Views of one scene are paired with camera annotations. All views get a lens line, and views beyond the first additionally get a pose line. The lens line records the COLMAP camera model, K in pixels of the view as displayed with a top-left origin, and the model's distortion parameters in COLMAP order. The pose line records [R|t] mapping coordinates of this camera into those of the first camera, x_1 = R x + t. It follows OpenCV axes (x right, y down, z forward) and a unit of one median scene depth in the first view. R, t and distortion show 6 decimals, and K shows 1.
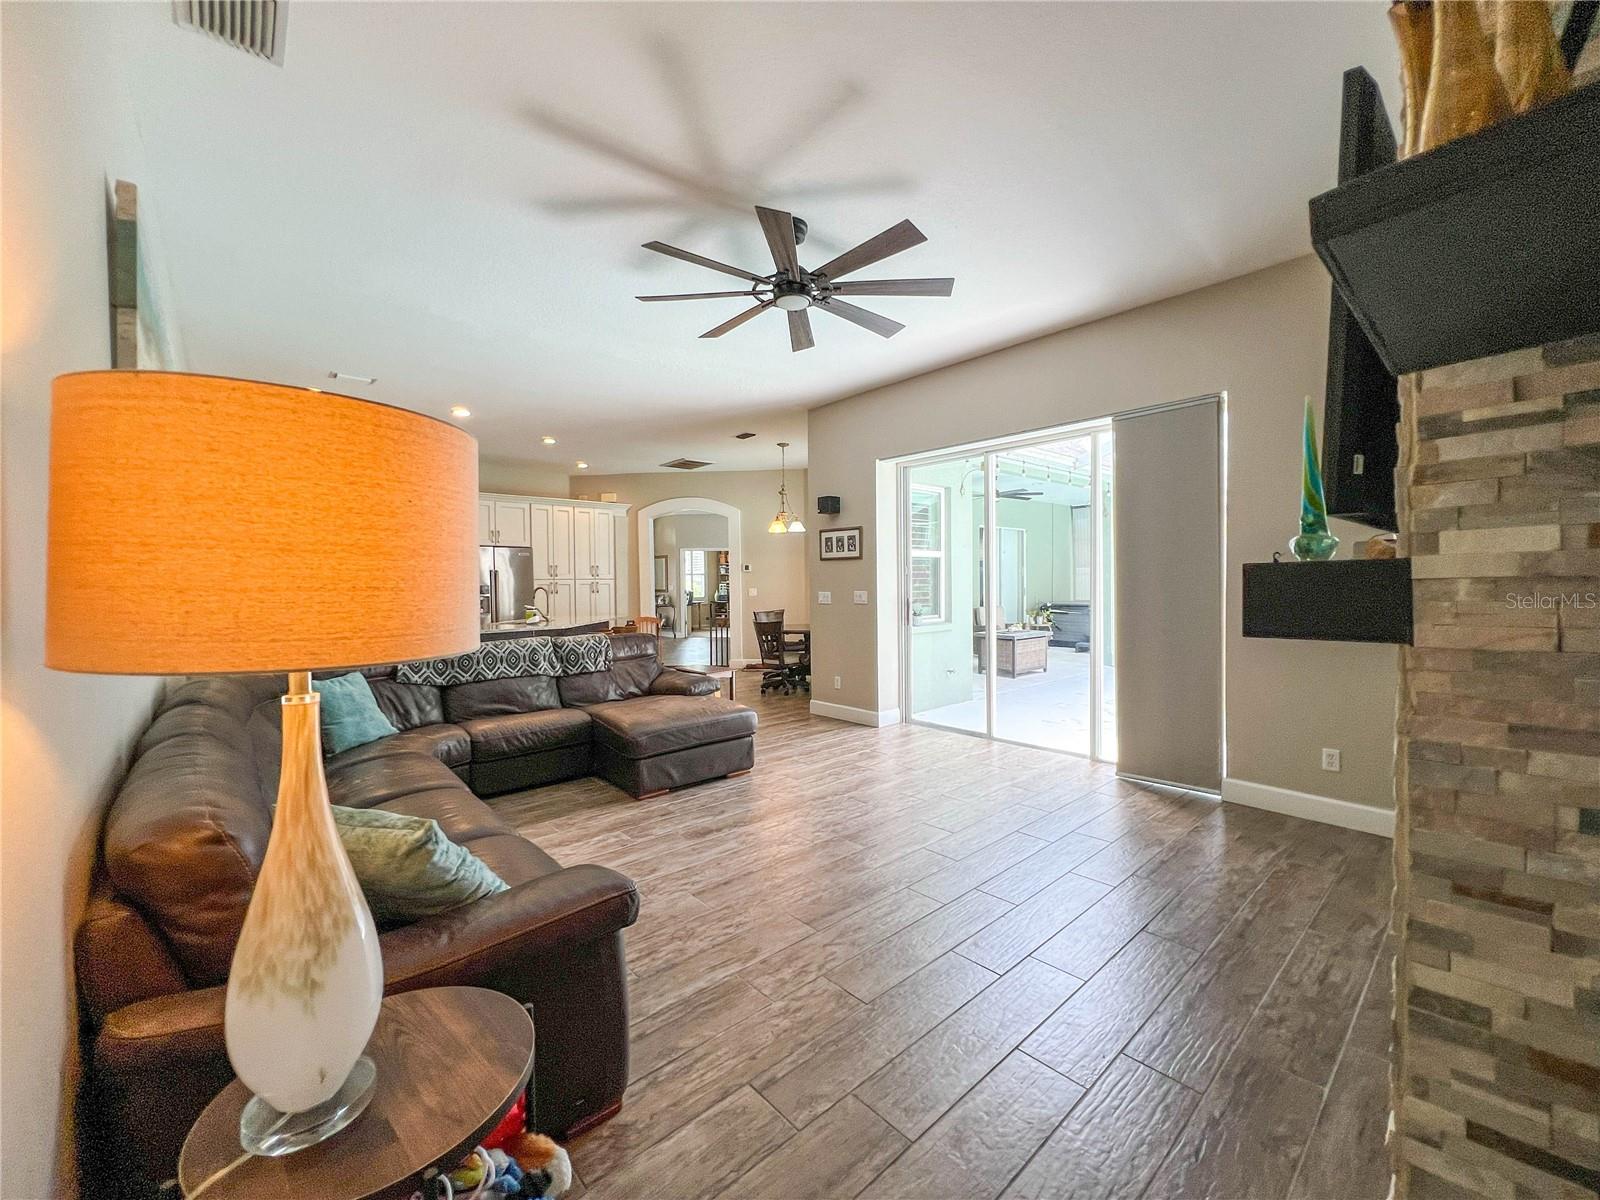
lens RADIAL K [[641.6, 0, 796.5], [0, 641.6, 596.8], [0, 0, 1]] dist [-0.003229, 0.001265]
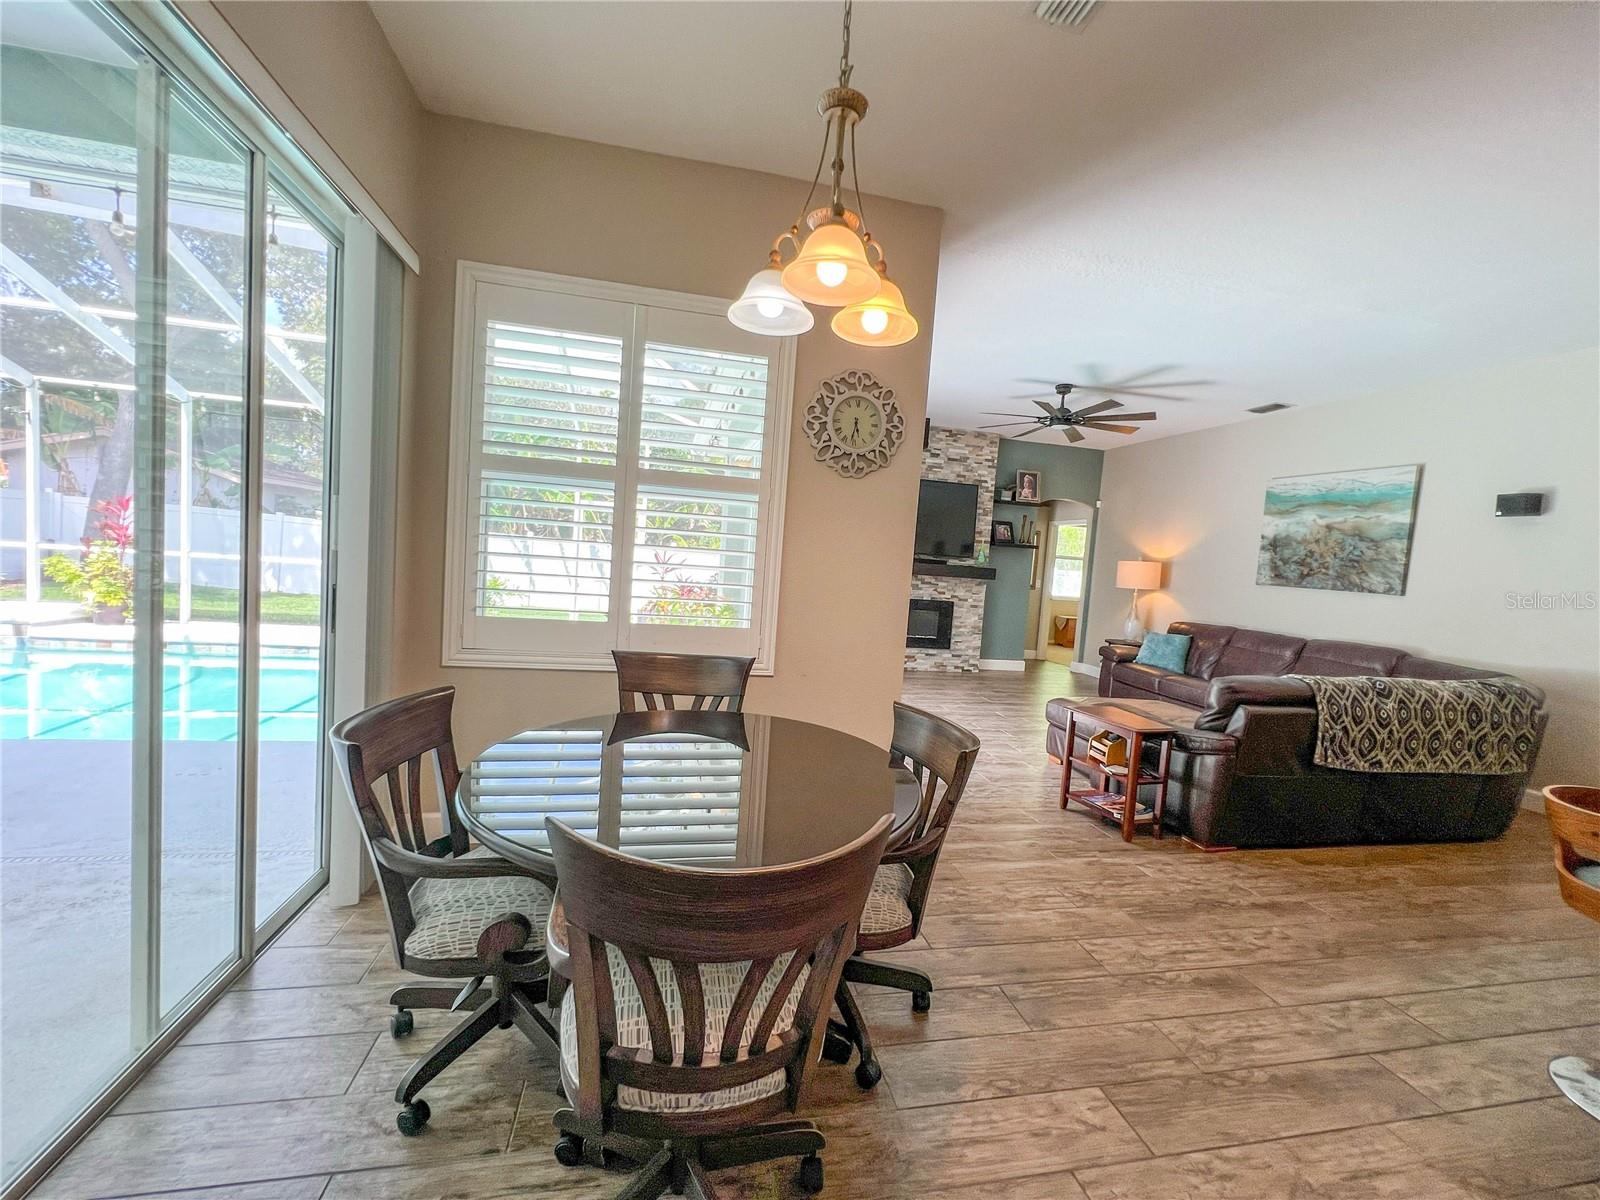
lens RADIAL K [[642.2, 0, 796.8], [0, 642.2, 597.2], [0, 0, 1]] dist [-0.005592, 0.002509]
pose [[-0.868077, -0.082935, 0.489453, -0.209562], [-0.048478, 0.995396, 0.082685, -0.057229], [-0.494057, 0.048049, -0.868101, 2.146085]]
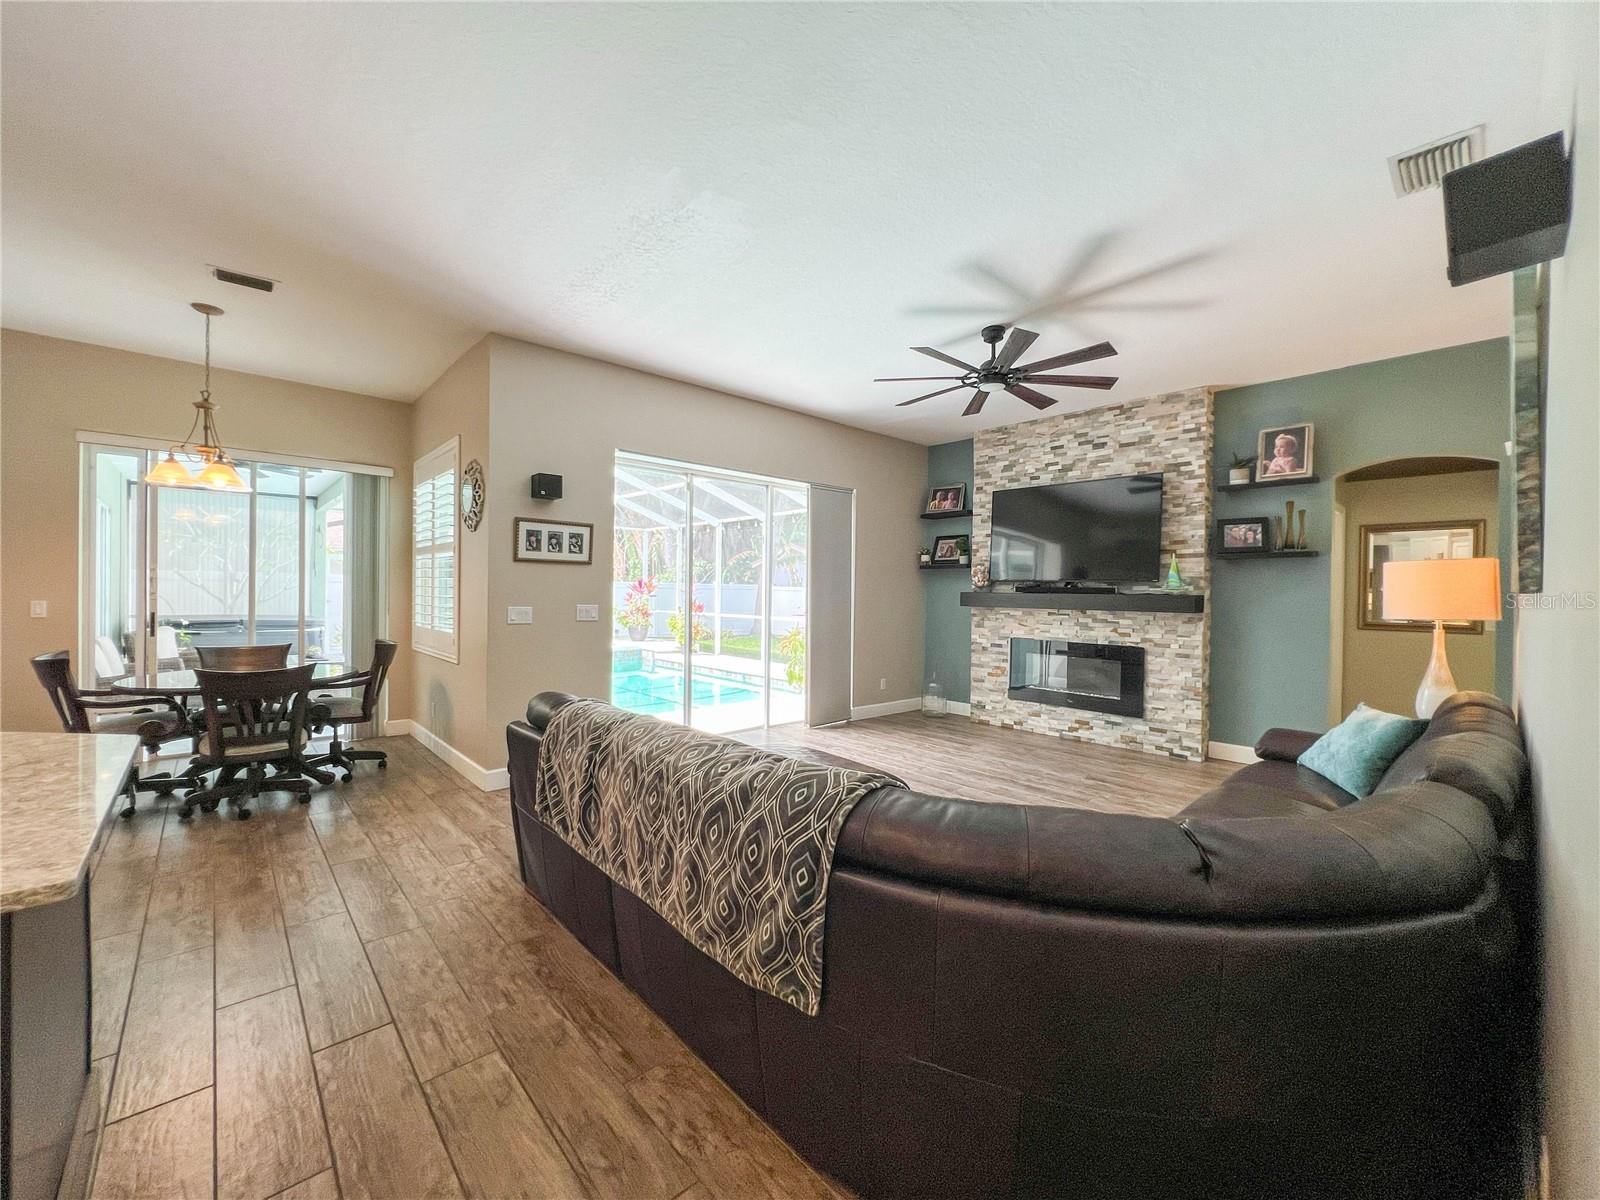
lens RADIAL K [[642.2, 0, 796.8], [0, 642.2, 597.2], [0, 0, 1]] dist [-0.005592, 0.002509]
pose [[-0.015362, 0.000703, 0.999882, -0.940387], [0.012547, 0.999921, -0.000510, -0.019786], [-0.999803, 0.012538, -0.015370, 1.013176]]
